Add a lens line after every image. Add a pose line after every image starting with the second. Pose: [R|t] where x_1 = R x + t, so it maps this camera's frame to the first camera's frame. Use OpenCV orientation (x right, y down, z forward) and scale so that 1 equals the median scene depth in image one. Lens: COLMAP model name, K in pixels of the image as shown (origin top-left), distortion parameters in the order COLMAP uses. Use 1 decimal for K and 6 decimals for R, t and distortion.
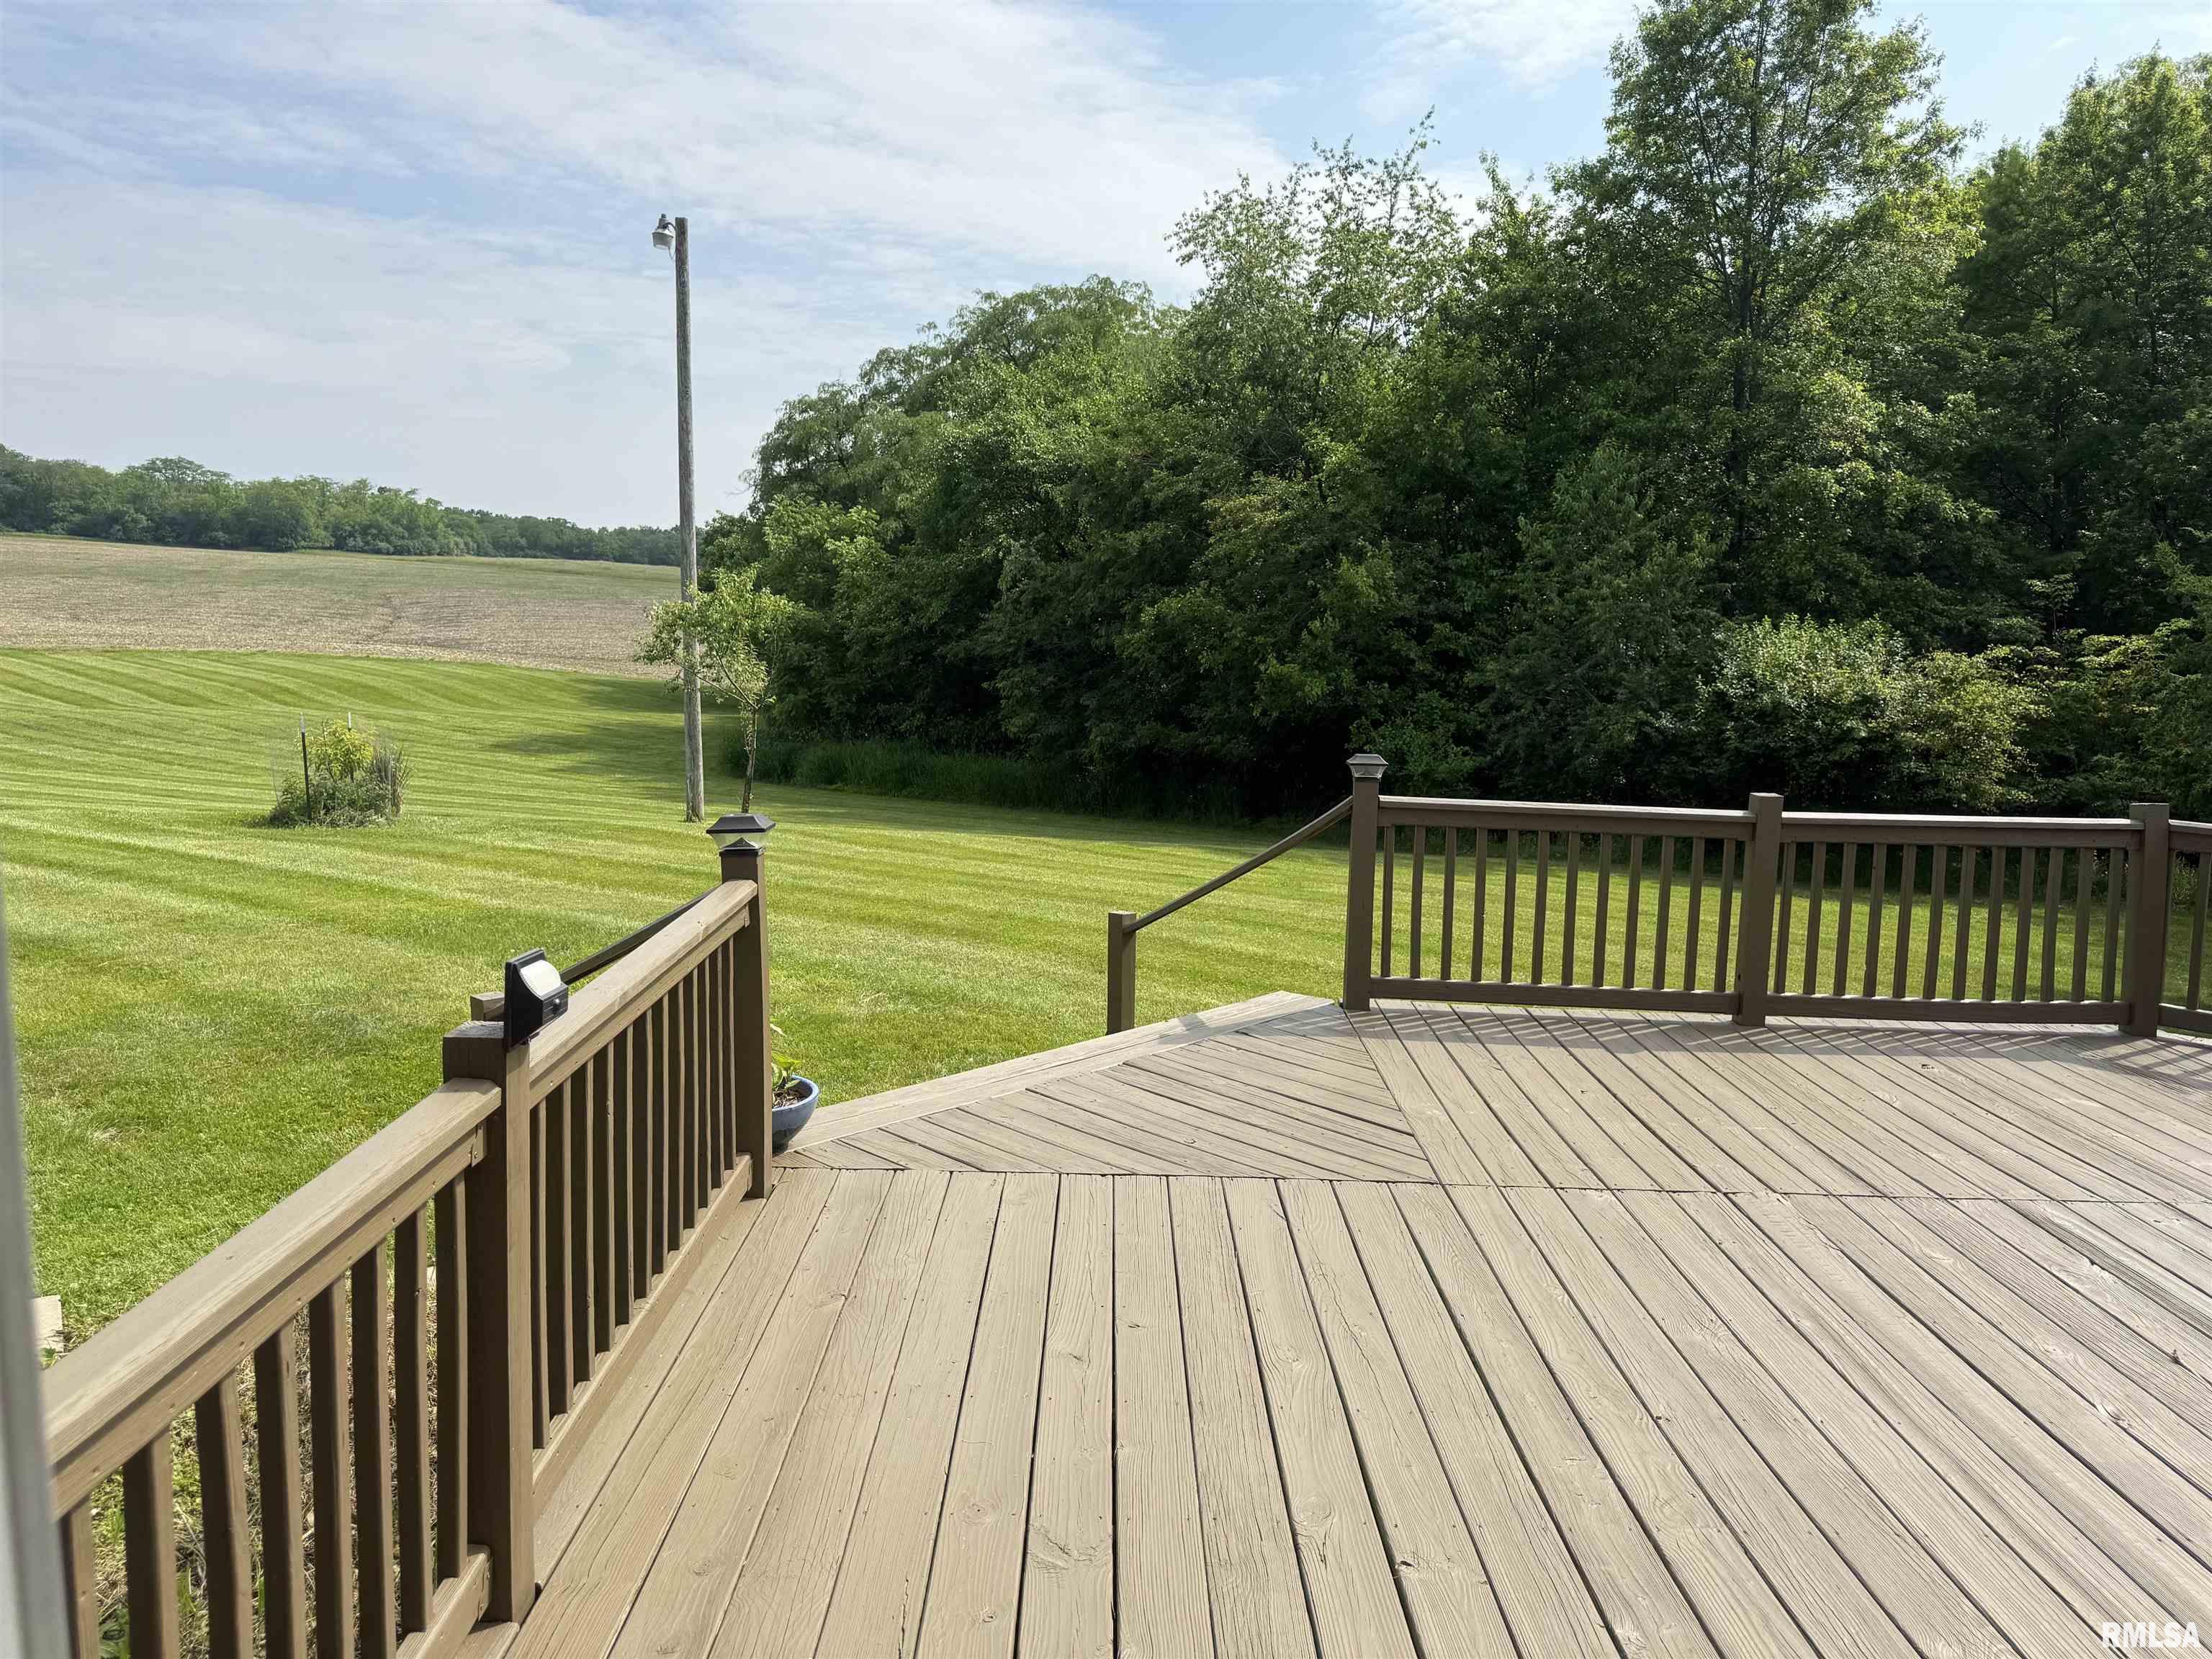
lens RADIAL K [[1548.0, 0, 1098.3], [0, 1548.0, 824.1], [0, 0, 1]] dist [0.109235, -0.147124]
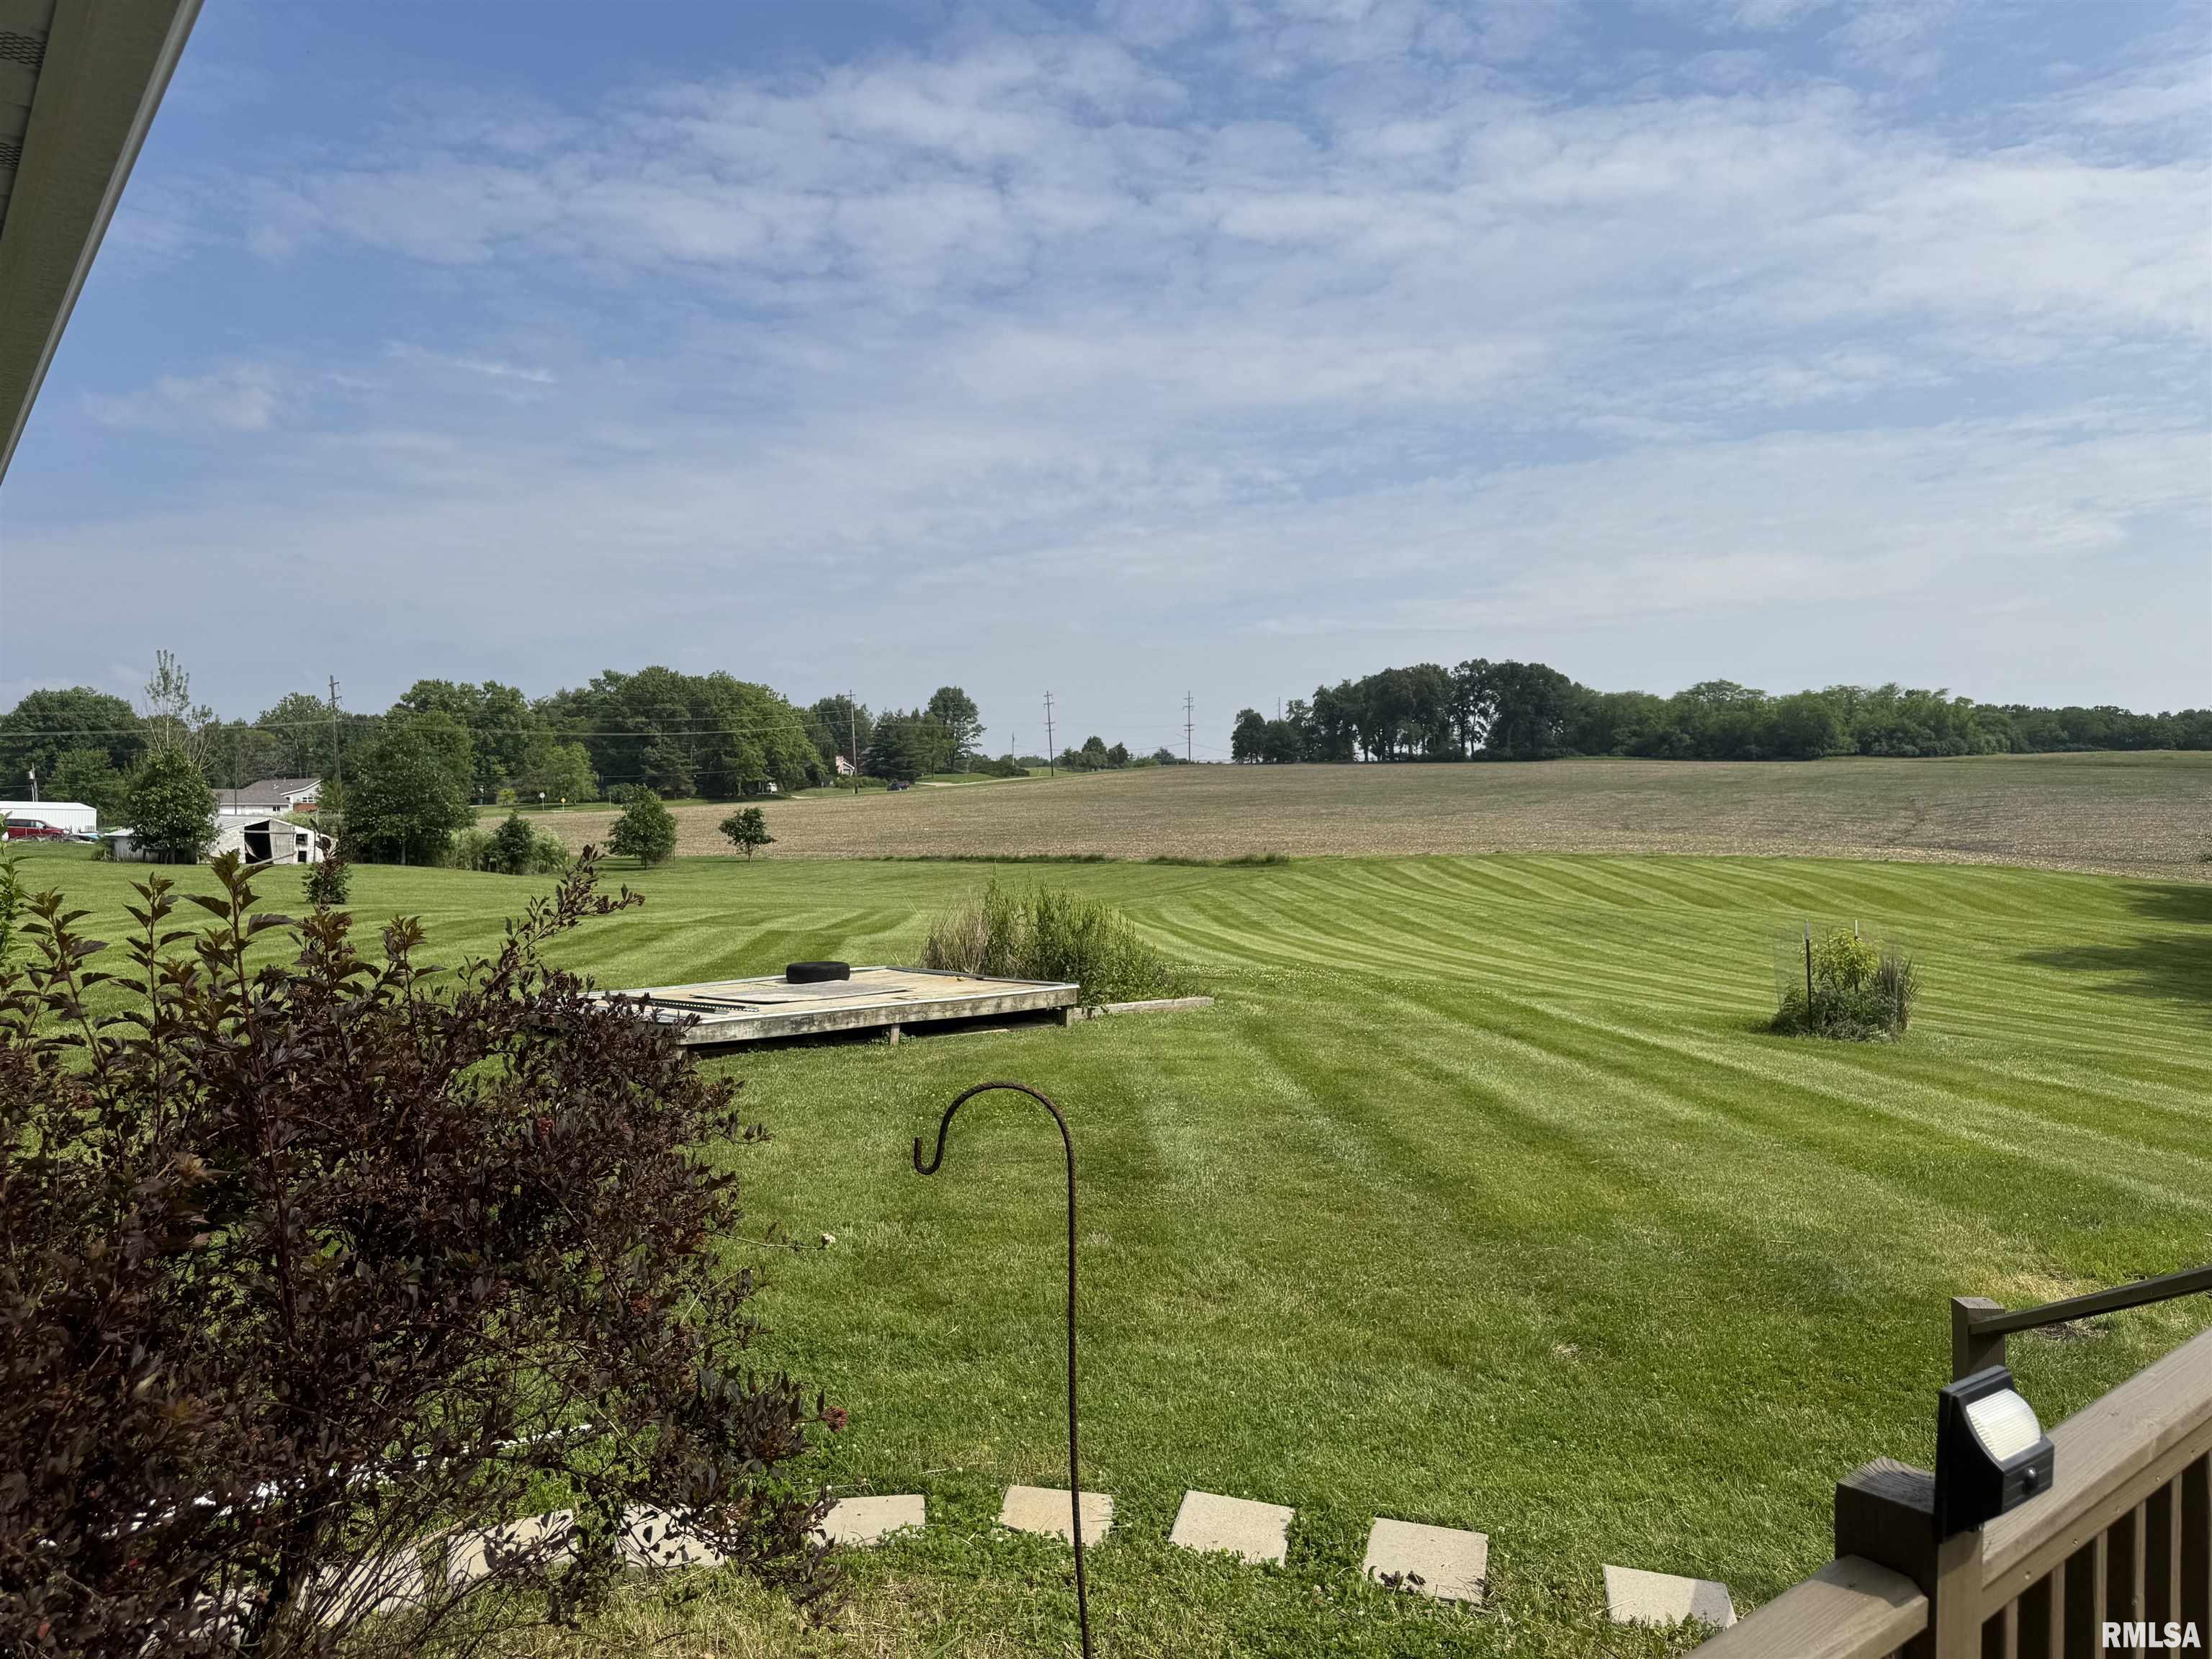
lens RADIAL K [[1549.0, 0, 1107.3], [0, 1549.0, 822.7], [0, 0, 1]] dist [0.089372, -0.126112]
pose [[0.625862, -0.021950, -0.779625, -0.008308], [-0.079155, 0.992655, -0.091492, -0.003767], [0.775907, 0.118973, 0.619527, 0.028520]]
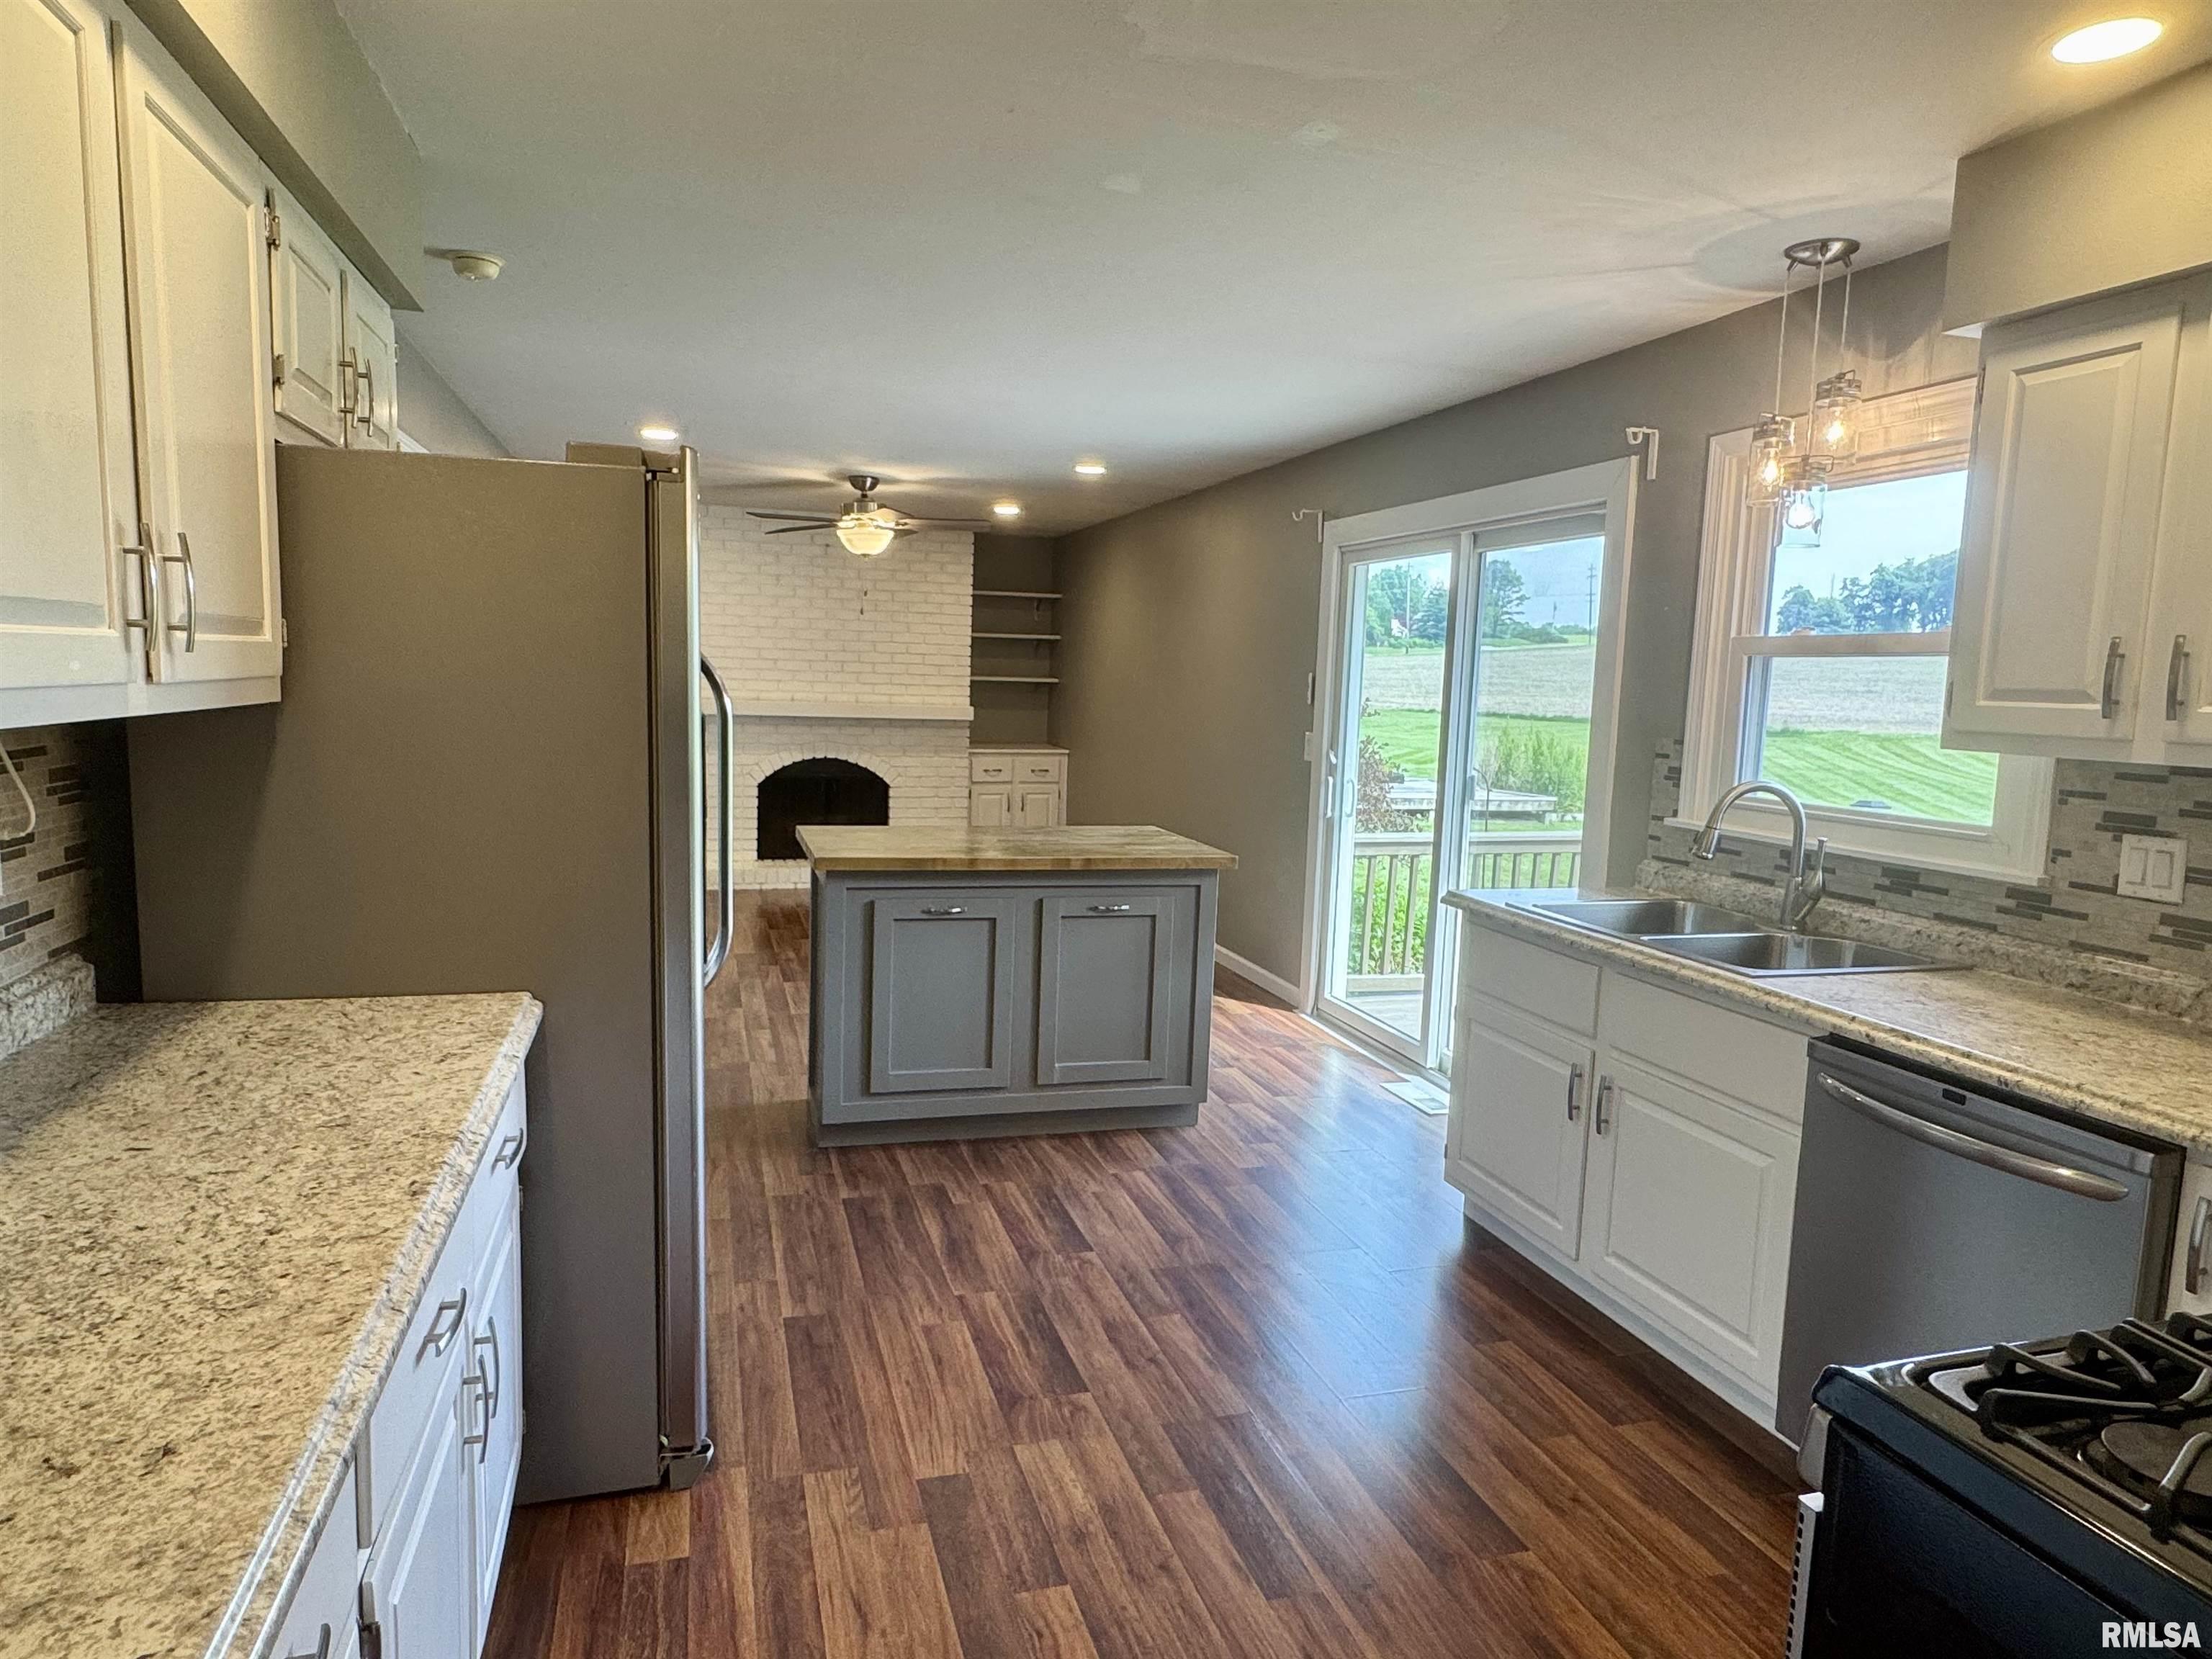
lens RADIAL K [[1340.3, 0, 1100.0], [0, 1340.3, 834.4], [0, 0, 1]] dist [0.000794, 0.000950]
pose [[0.290496, 0.110981, -0.950419, 0.165655], [-0.151770, 0.986022, 0.068750, 0.010027], [0.944764, 0.124273, 0.303279, -0.080372]]
